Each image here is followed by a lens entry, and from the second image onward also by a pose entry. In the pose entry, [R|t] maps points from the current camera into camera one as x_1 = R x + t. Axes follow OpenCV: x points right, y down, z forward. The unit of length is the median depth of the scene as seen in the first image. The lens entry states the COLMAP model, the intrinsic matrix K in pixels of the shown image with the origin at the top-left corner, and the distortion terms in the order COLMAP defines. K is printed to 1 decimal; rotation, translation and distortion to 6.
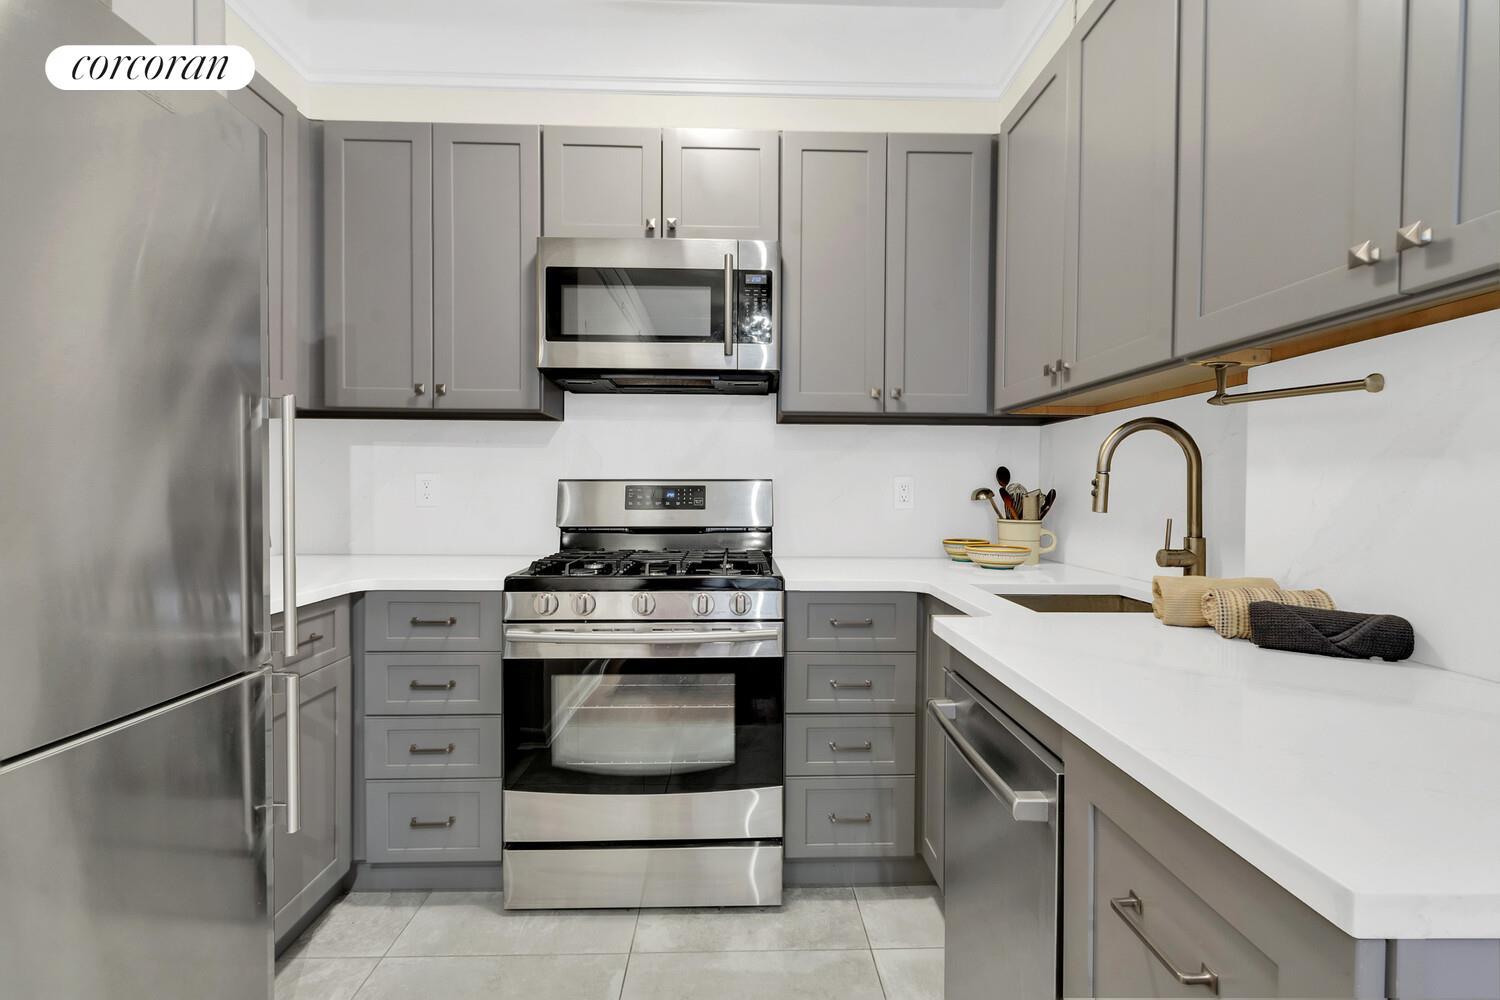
lens RADIAL K [[653.1, 0, 752.3], [0, 653.1, 496.6], [0, 0, 1]] dist [0.000358, -0.001804]
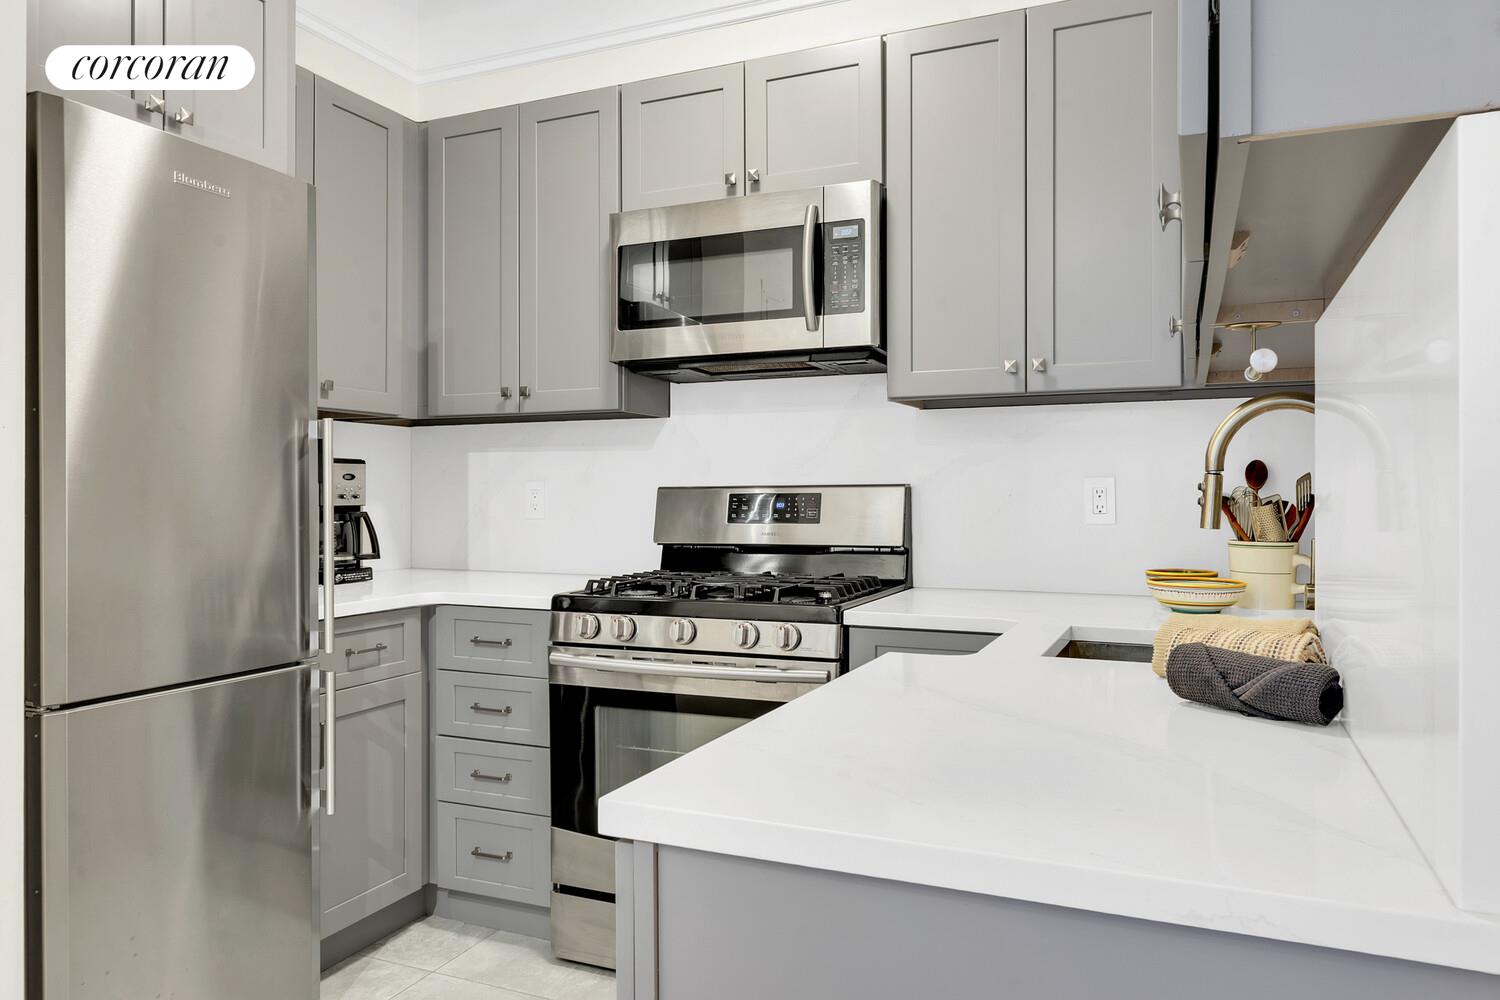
lens RADIAL K [[1022.7, 0, 751.1], [0, 1022.7, 490.5], [0, 0, 1]] dist [-0.005386, -0.006306]
pose [[0.905000, -0.010736, -0.425277, 0.422293], [0.004924, 0.999879, -0.014765, -0.002775], [0.425384, 0.011268, 0.904943, -0.164017]]
